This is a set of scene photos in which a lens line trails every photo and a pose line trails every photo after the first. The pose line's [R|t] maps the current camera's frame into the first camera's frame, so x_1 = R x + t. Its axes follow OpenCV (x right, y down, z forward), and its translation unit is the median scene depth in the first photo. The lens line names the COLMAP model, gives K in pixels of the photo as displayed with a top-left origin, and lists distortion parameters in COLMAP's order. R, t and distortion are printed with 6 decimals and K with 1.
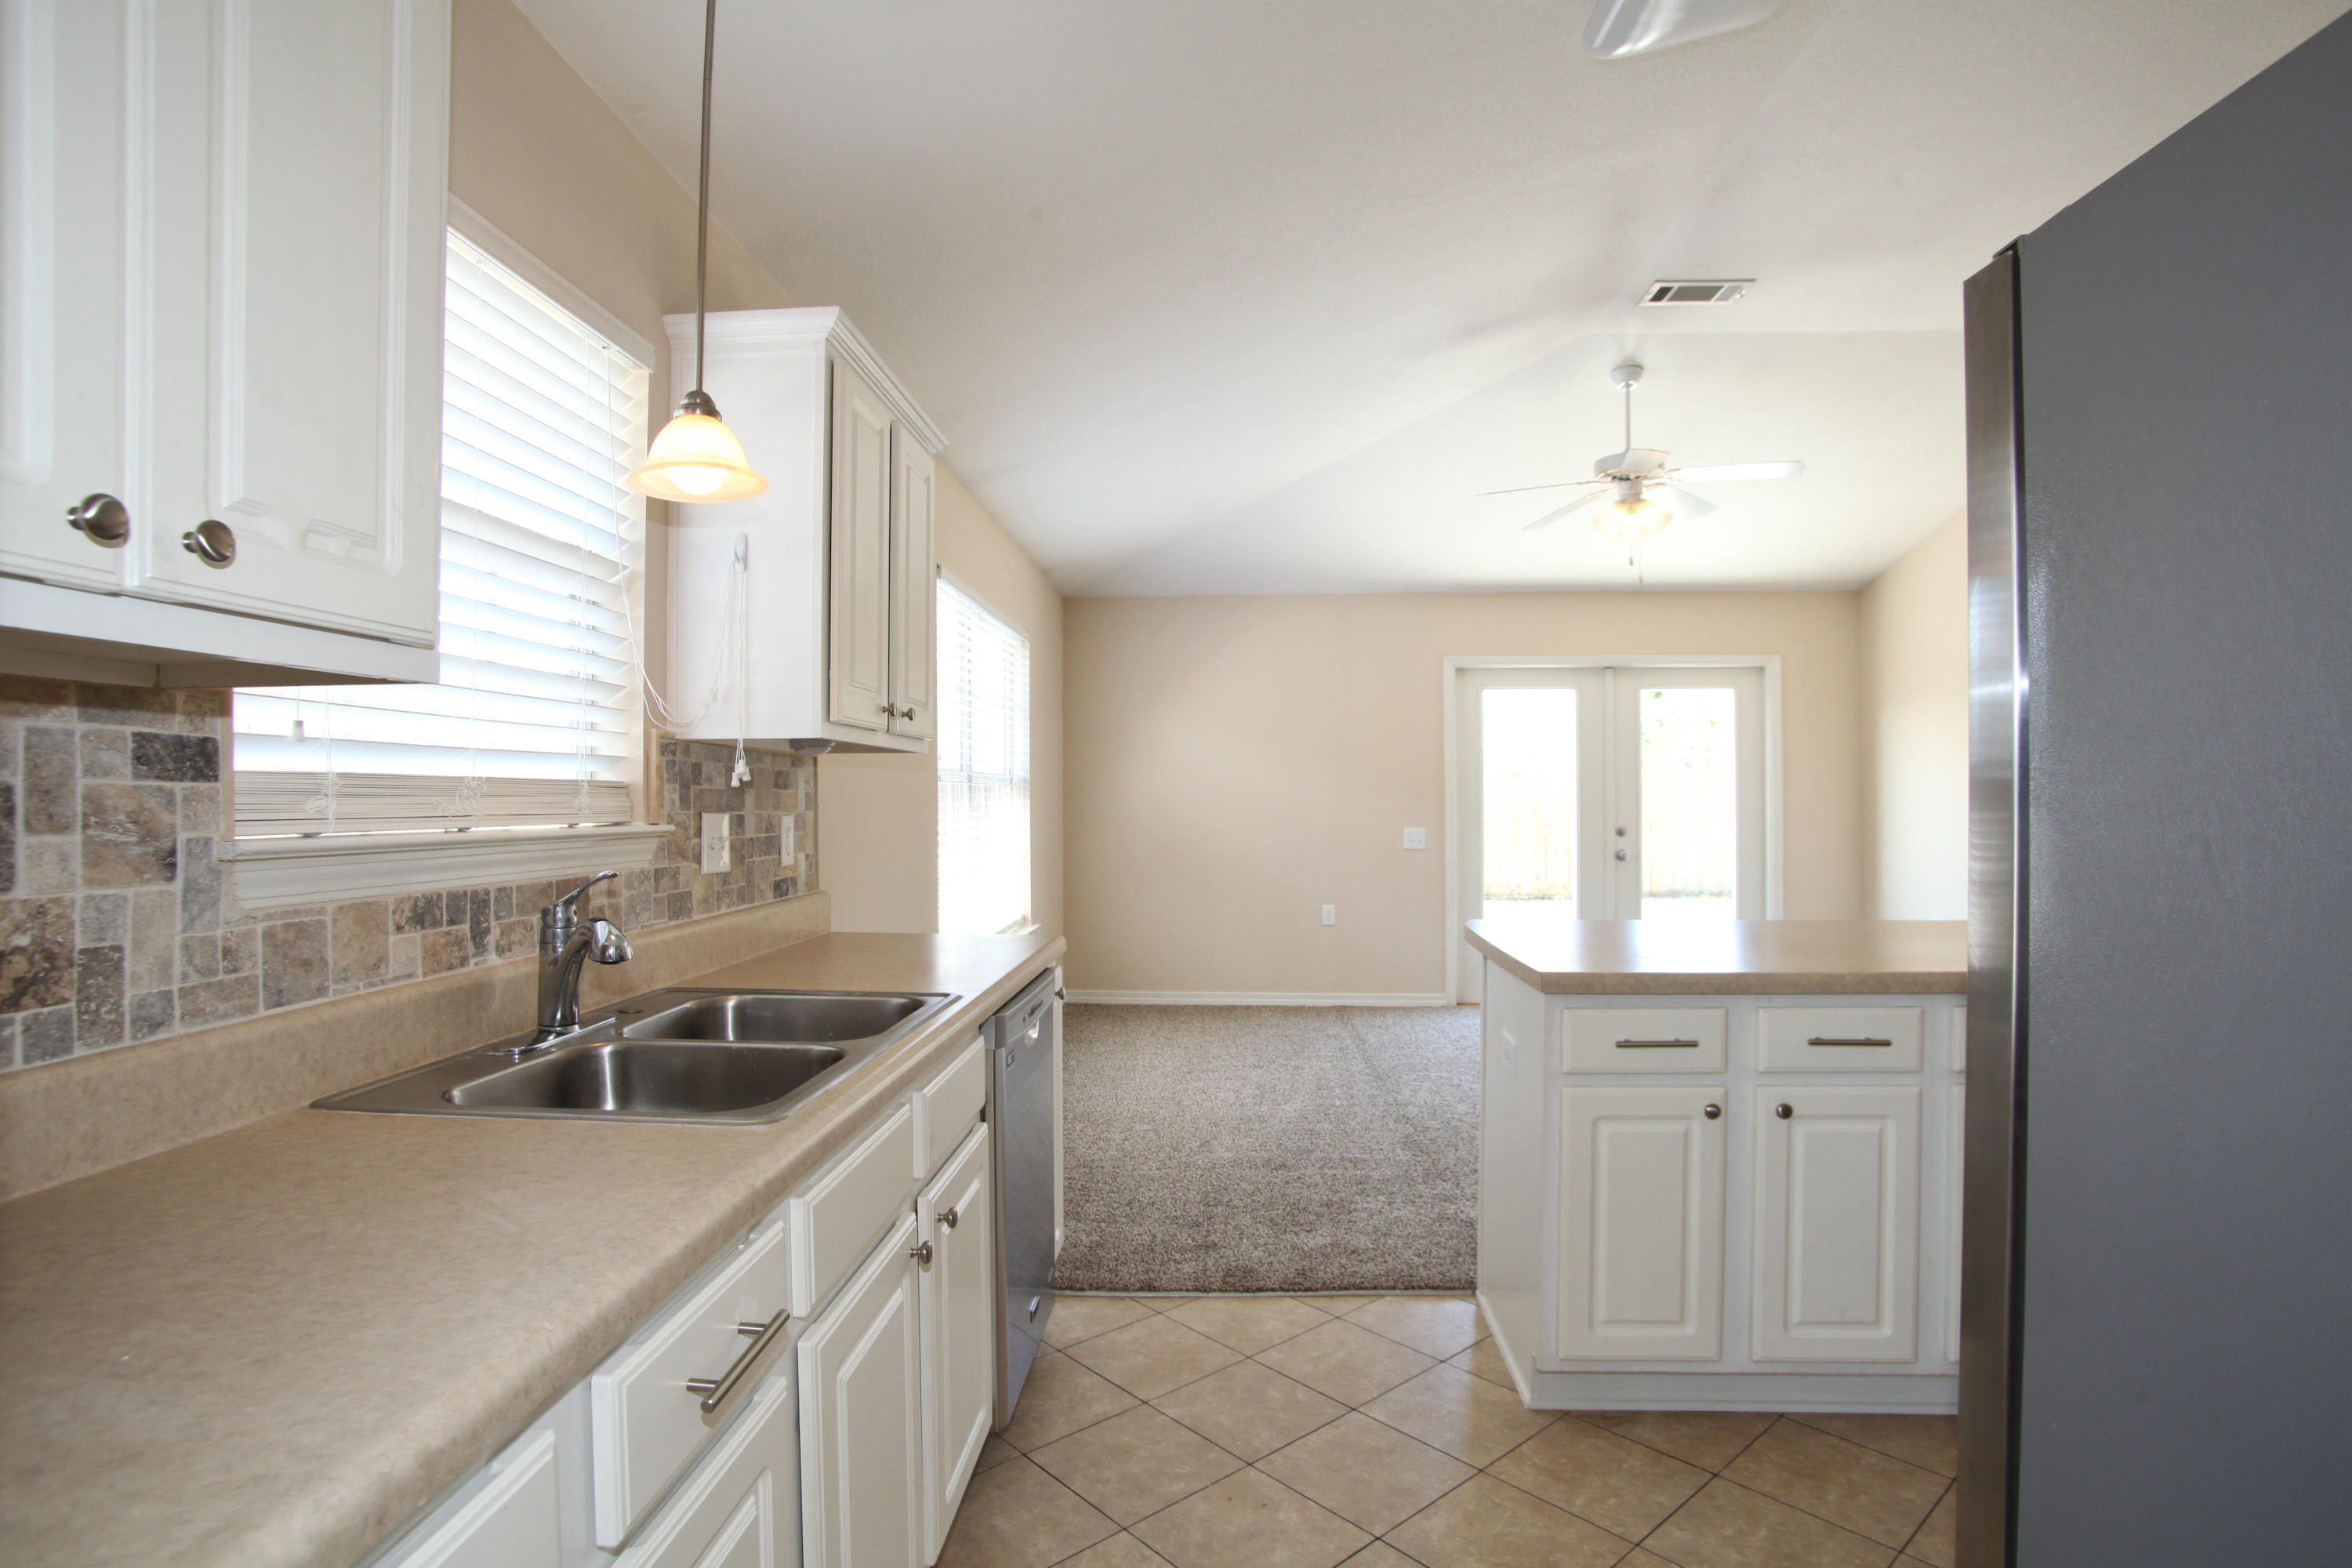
lens RADIAL K [[1162.5, 0, 1141.7], [0, 1162.5, 790.2], [0, 0, 1]] dist [-0.094667, 0.039728]
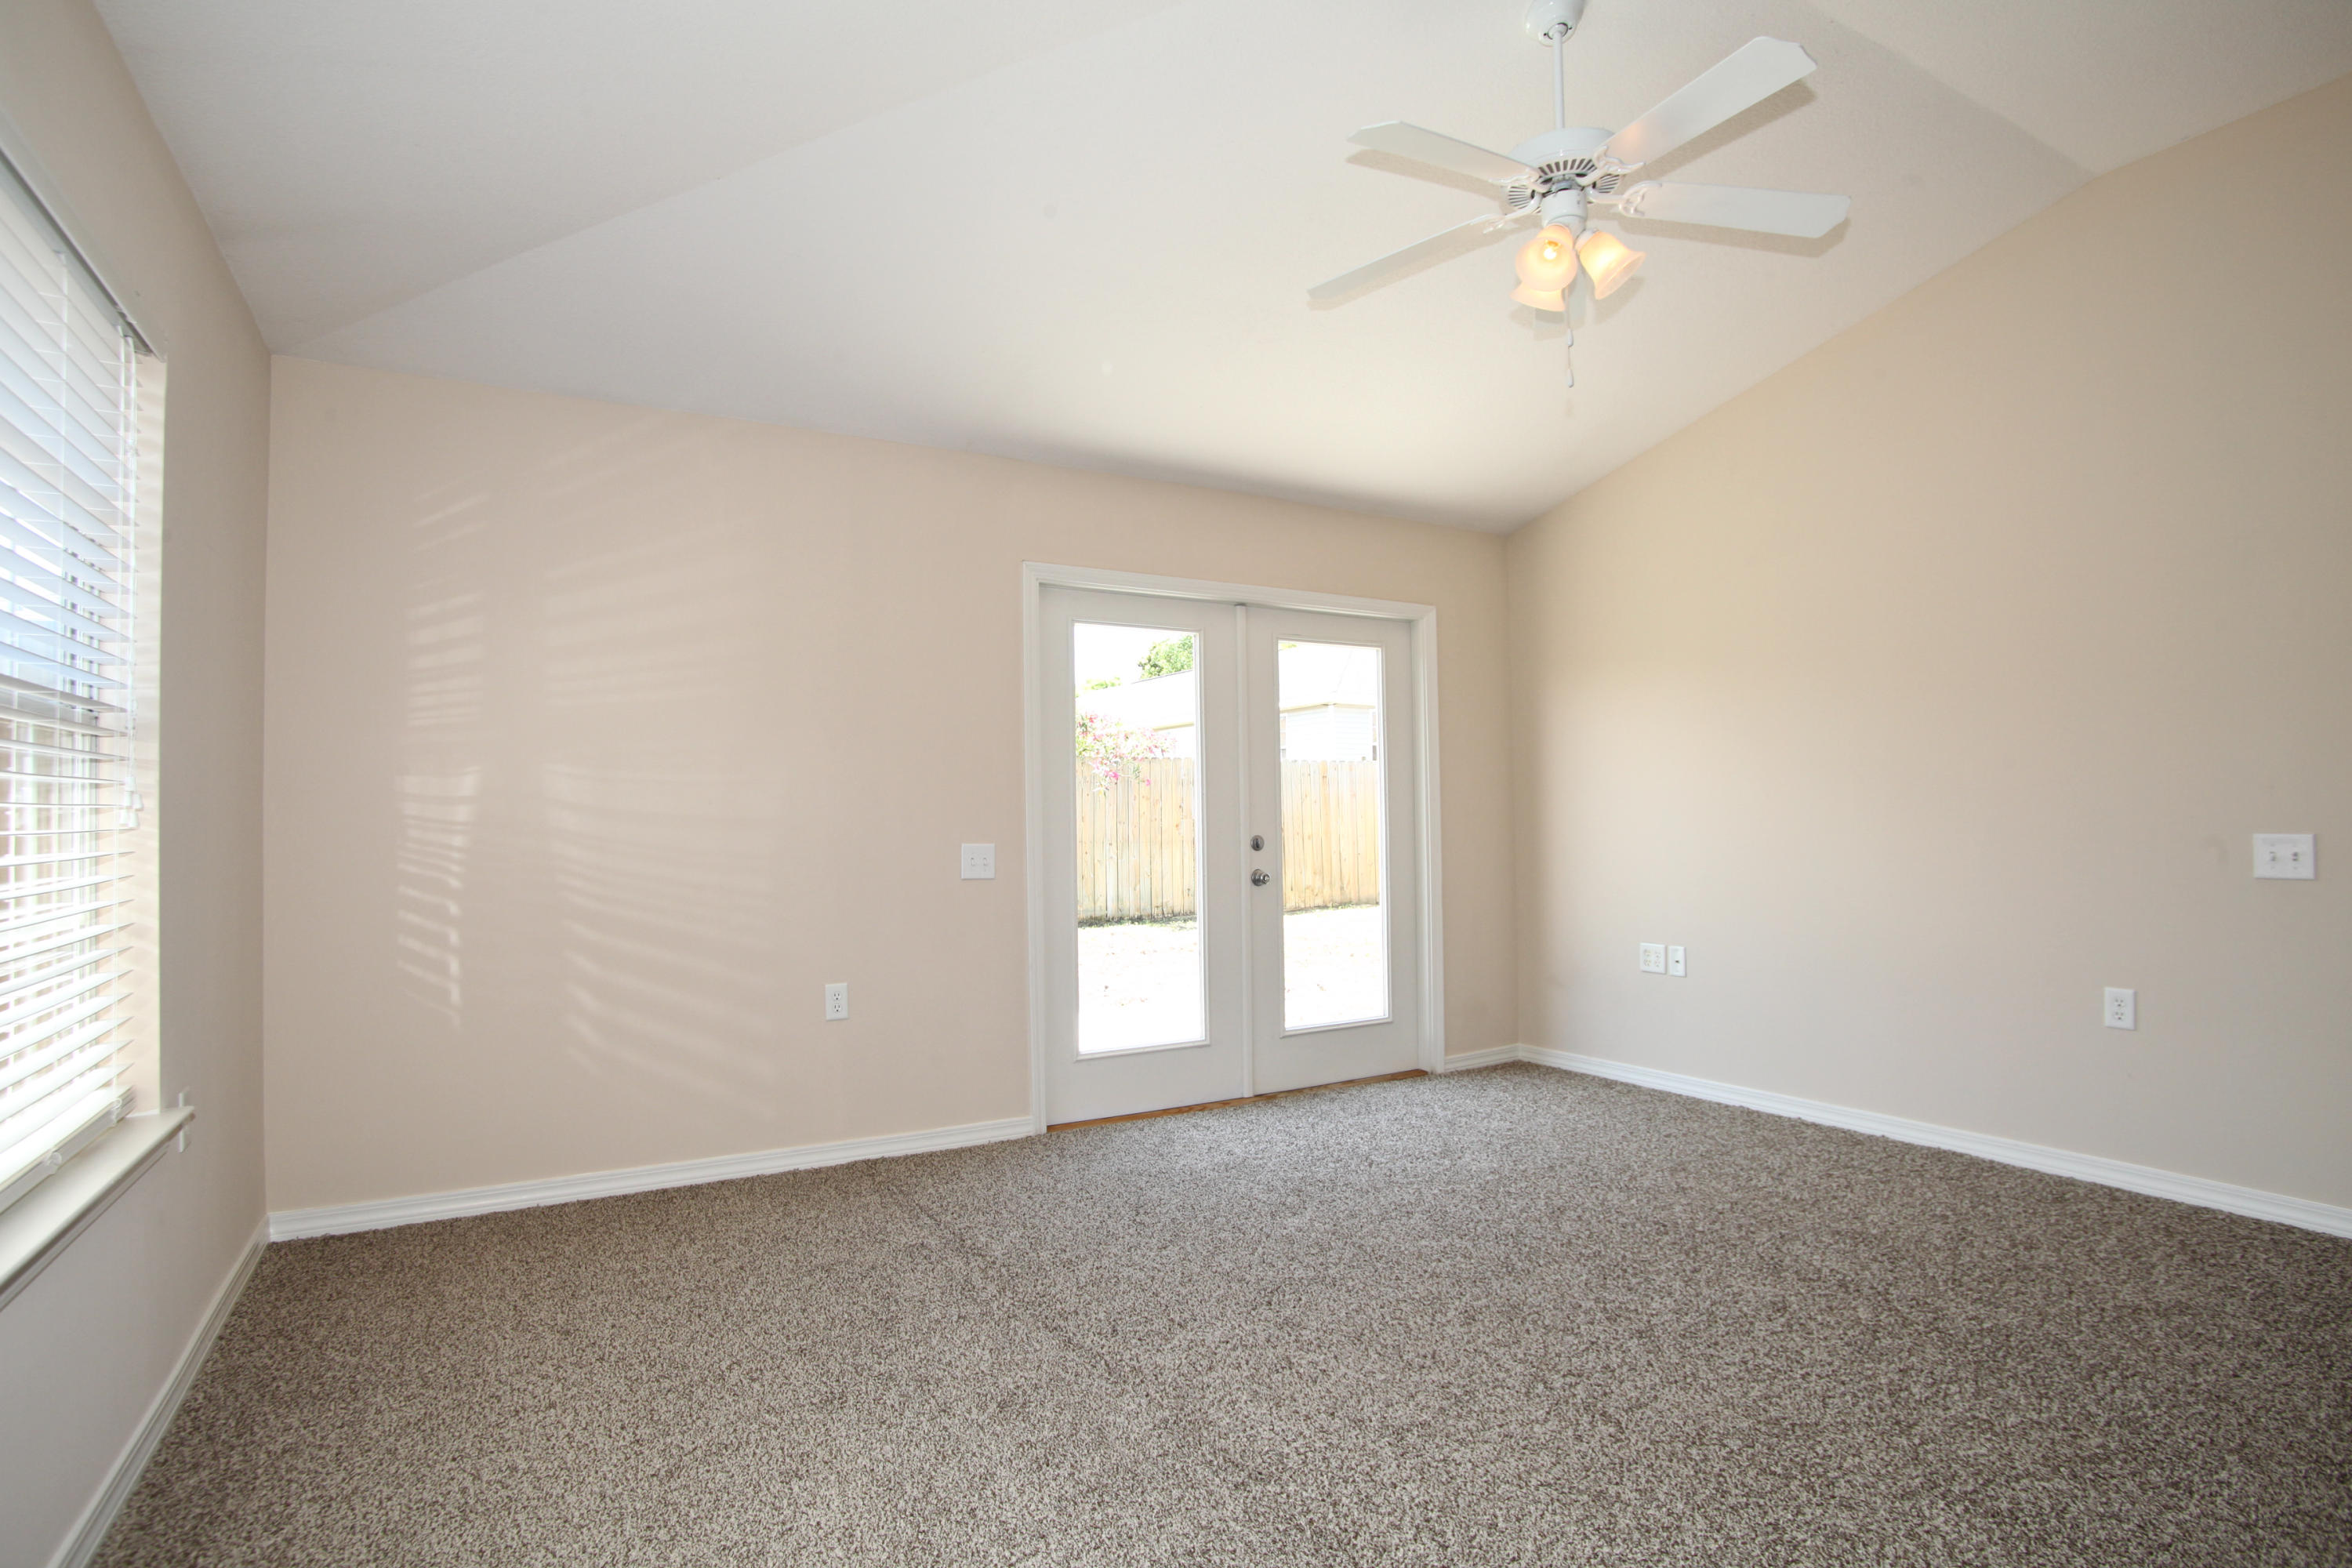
lens RADIAL K [[1162.5, 0, 1141.7], [0, 1162.5, 790.2], [0, 0, 1]] dist [-0.094667, 0.039728]
pose [[0.827086, 0.008150, 0.562016, -0.075314], [0.005831, 0.999717, -0.023079, 0.050770], [-0.562045, 0.022365, 0.826804, 1.168900]]
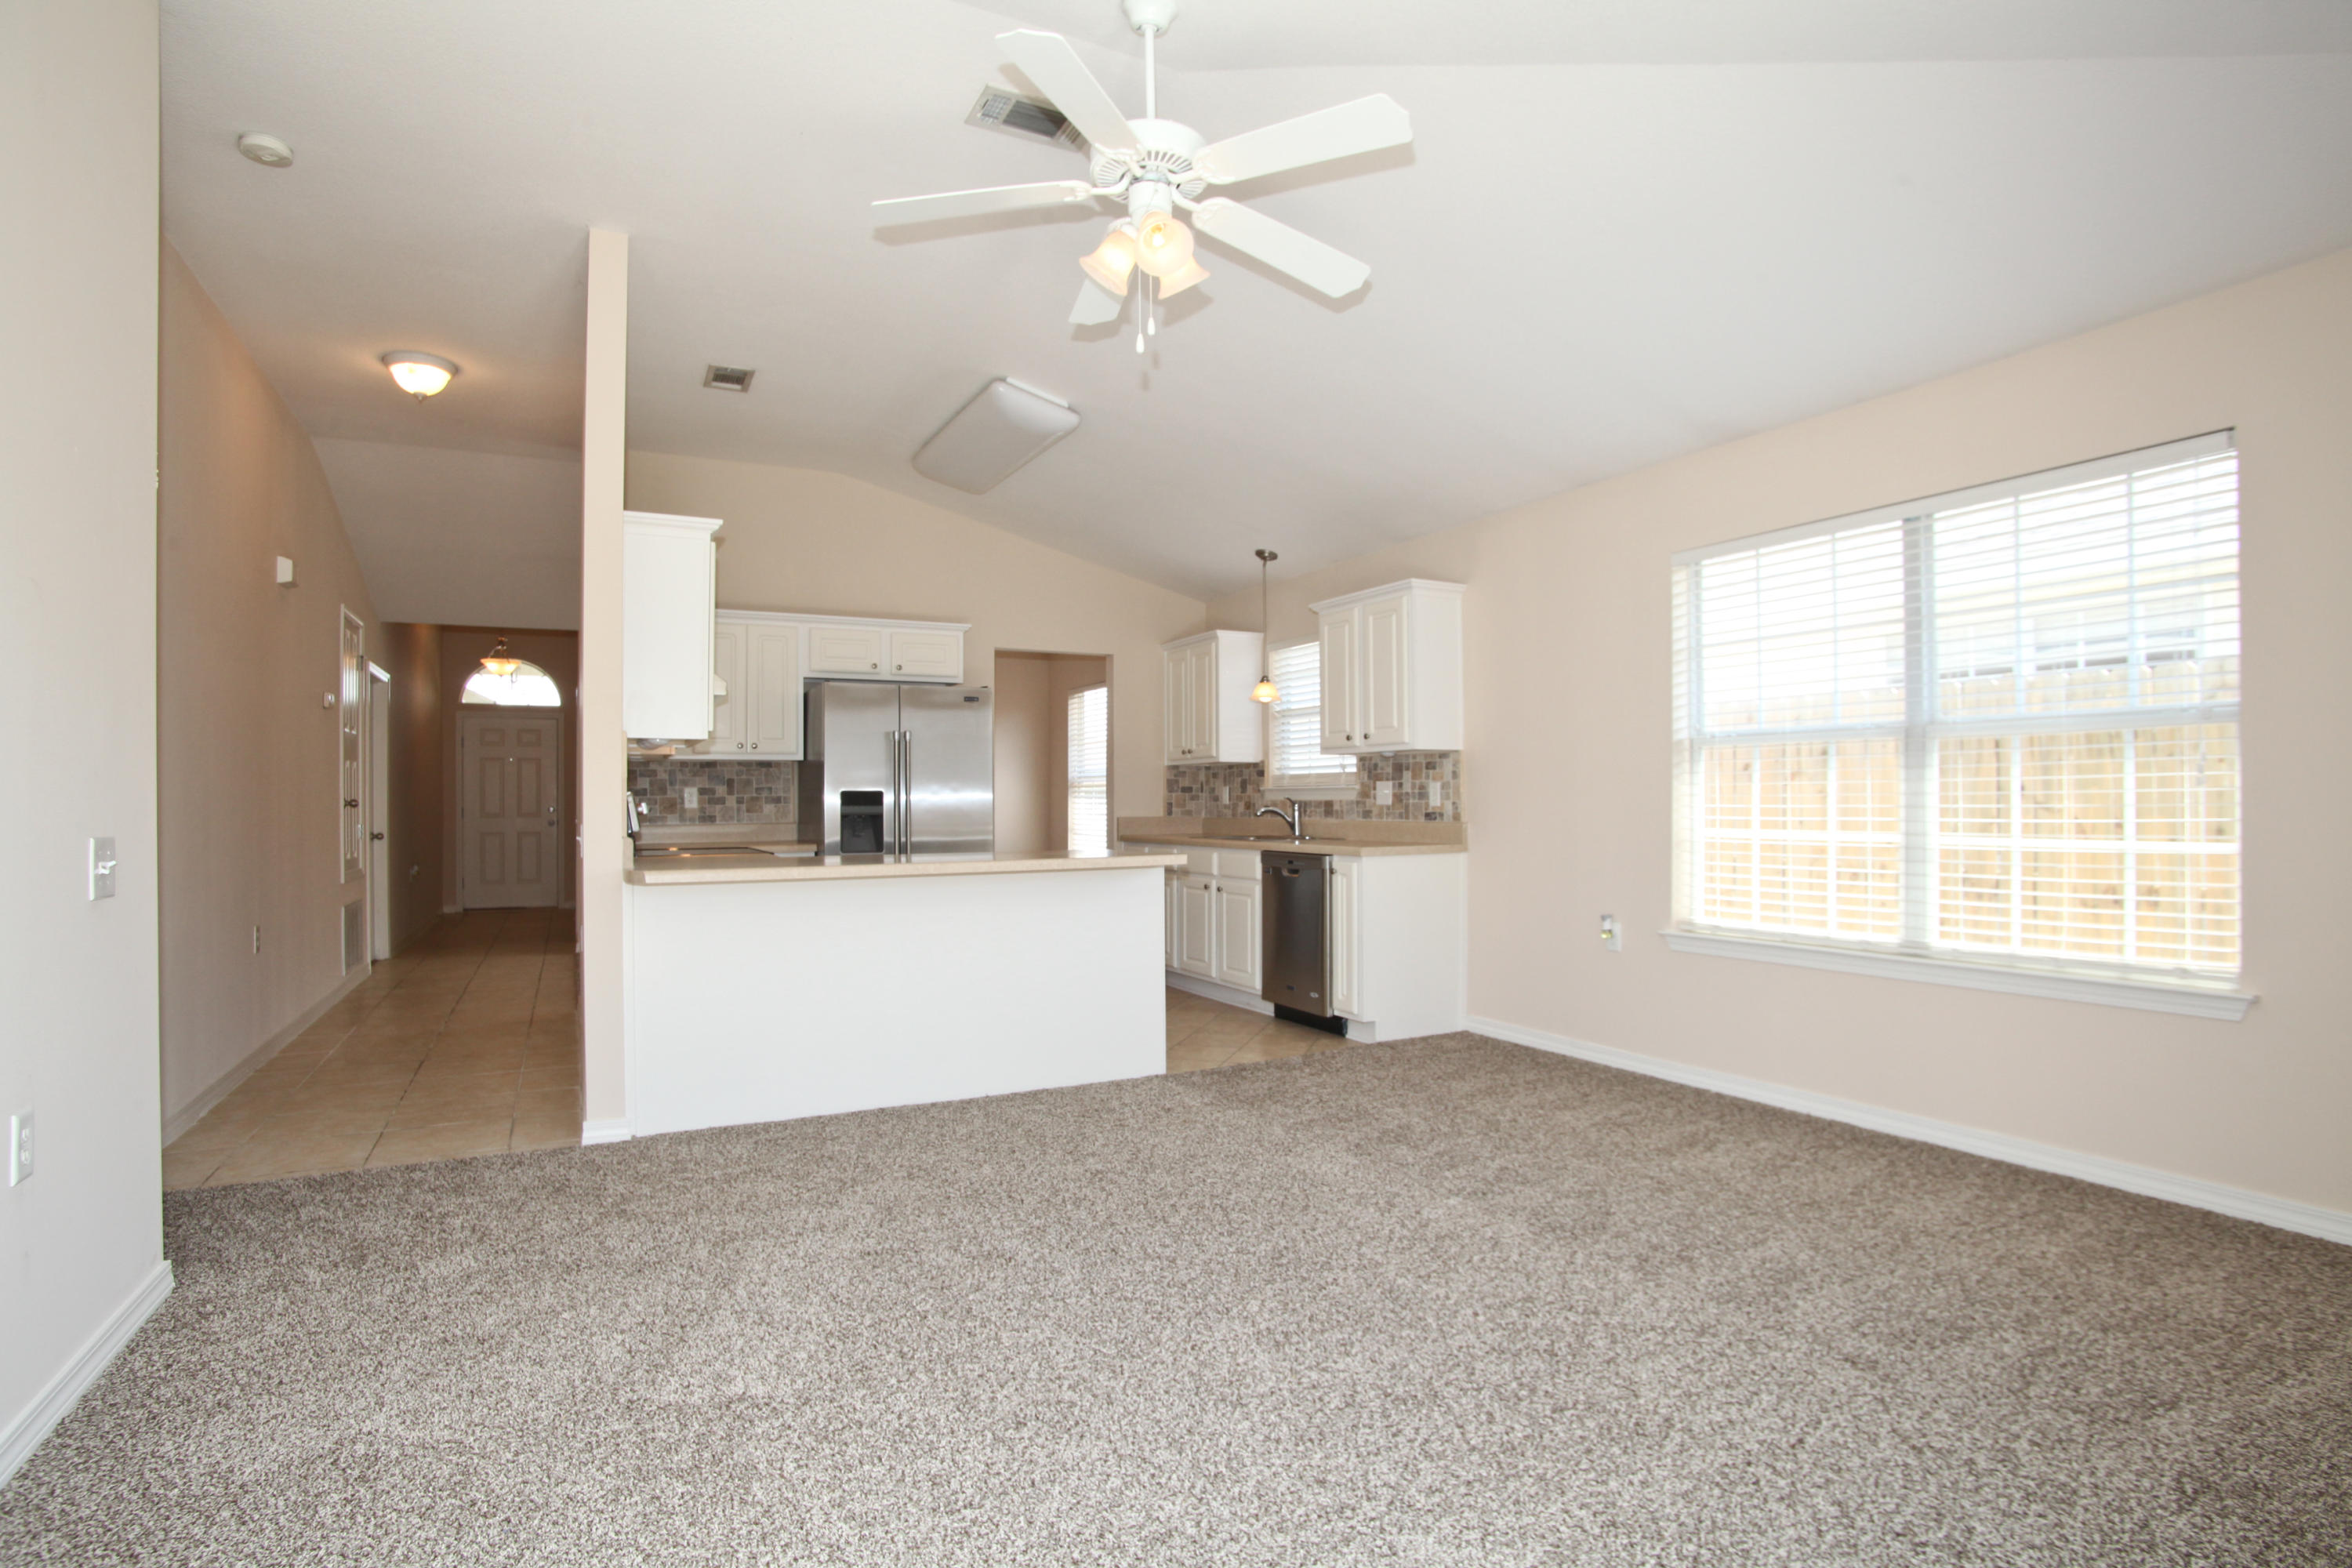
lens RADIAL K [[1162.5, 0, 1141.7], [0, 1162.5, 790.2], [0, 0, 1]] dist [-0.094667, 0.039728]
pose [[-0.862162, -0.000168, -0.506632, 1.300778], [0.008587, 0.999851, -0.014943, 0.067745], [0.506559, -0.017234, -0.862033, 2.721610]]
